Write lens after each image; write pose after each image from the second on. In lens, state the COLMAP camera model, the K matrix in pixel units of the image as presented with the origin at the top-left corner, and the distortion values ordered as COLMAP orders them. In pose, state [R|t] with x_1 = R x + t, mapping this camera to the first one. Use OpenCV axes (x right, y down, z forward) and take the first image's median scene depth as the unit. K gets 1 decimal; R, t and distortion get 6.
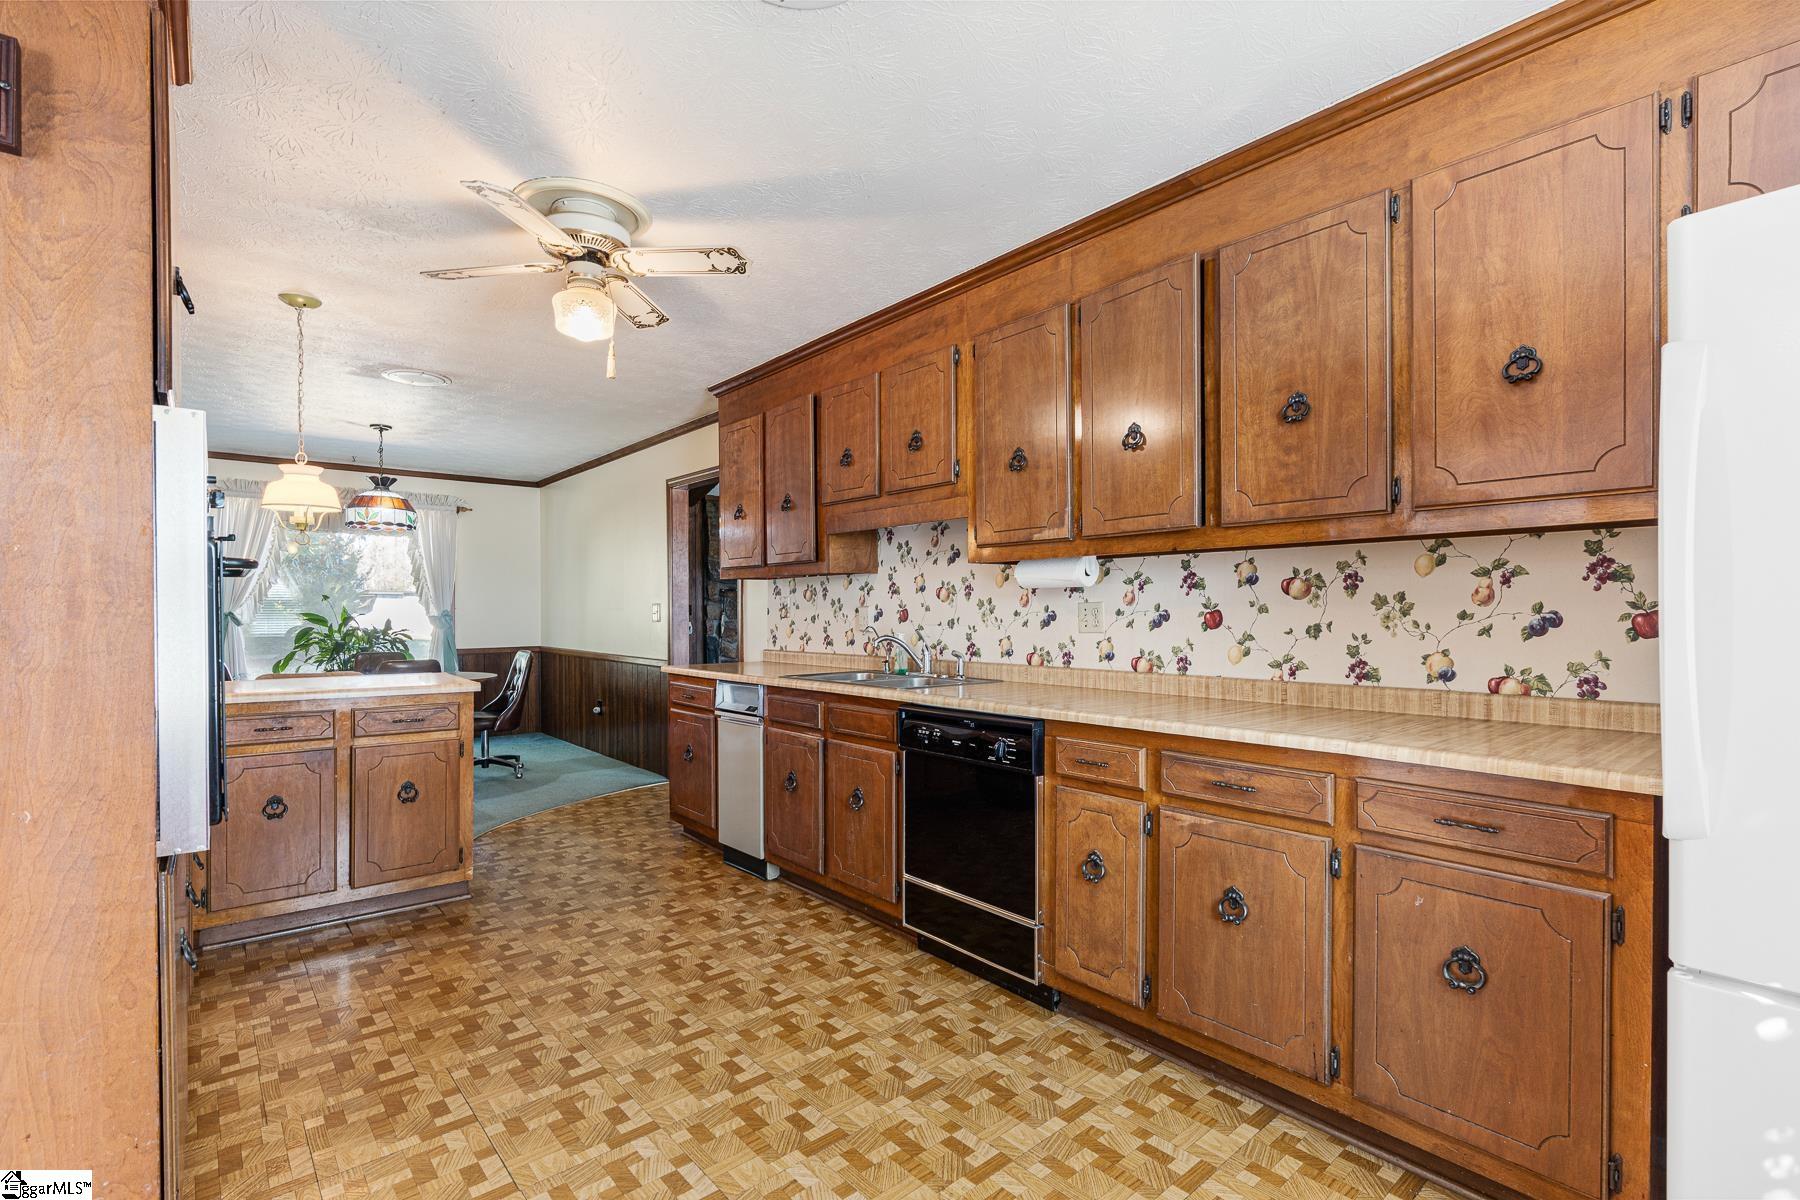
lens RADIAL K [[826.3, 0, 915.1], [0, 826.3, 611.8], [0, 0, 1]] dist [0.000231, 0.000203]
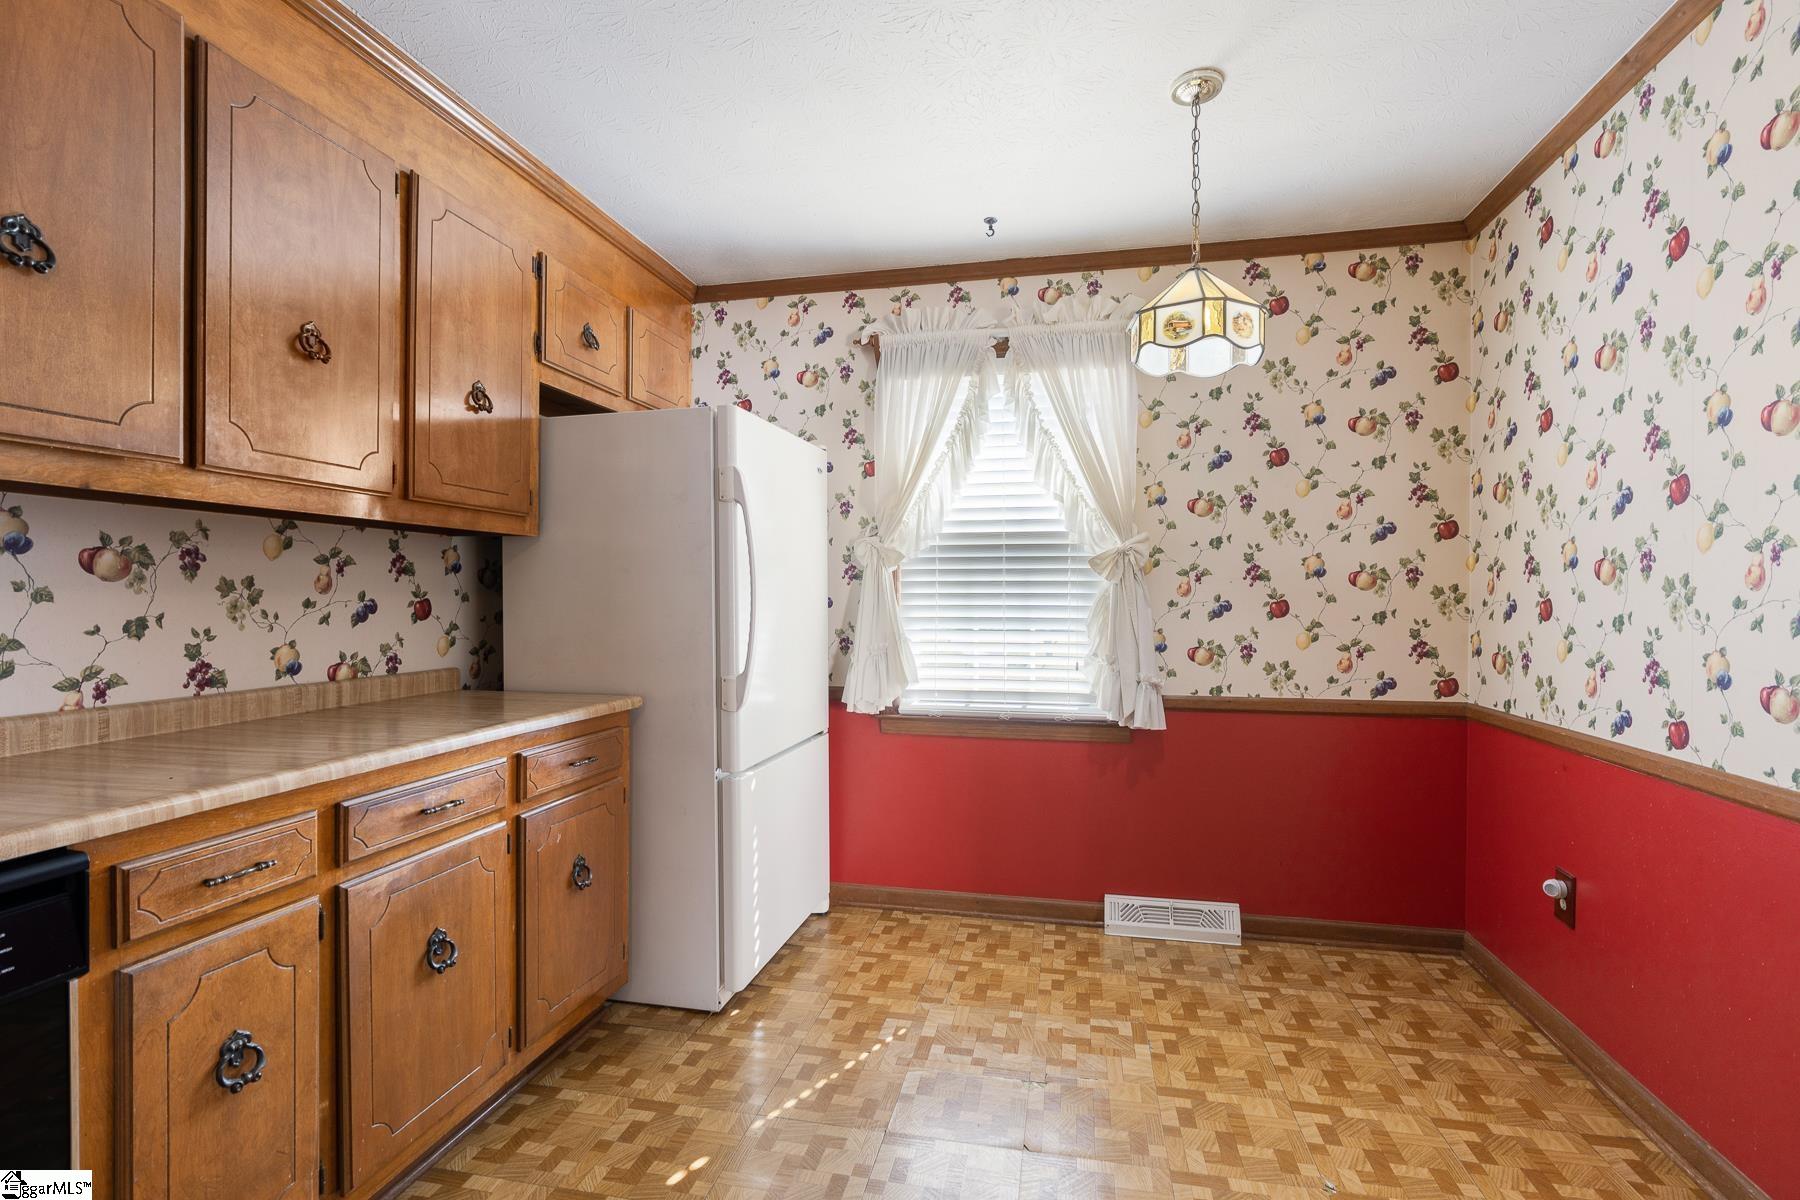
lens RADIAL K [[826.3, 0, 917.8], [0, 826.3, 598.2], [0, 0, 1]] dist [0.000231, 0.000203]
pose [[-0.602823, 0.000110, 0.797875, -0.497793], [-0.001252, 0.999999, -0.001083, -0.001431], [-0.797874, -0.001652, -0.602822, 0.965643]]
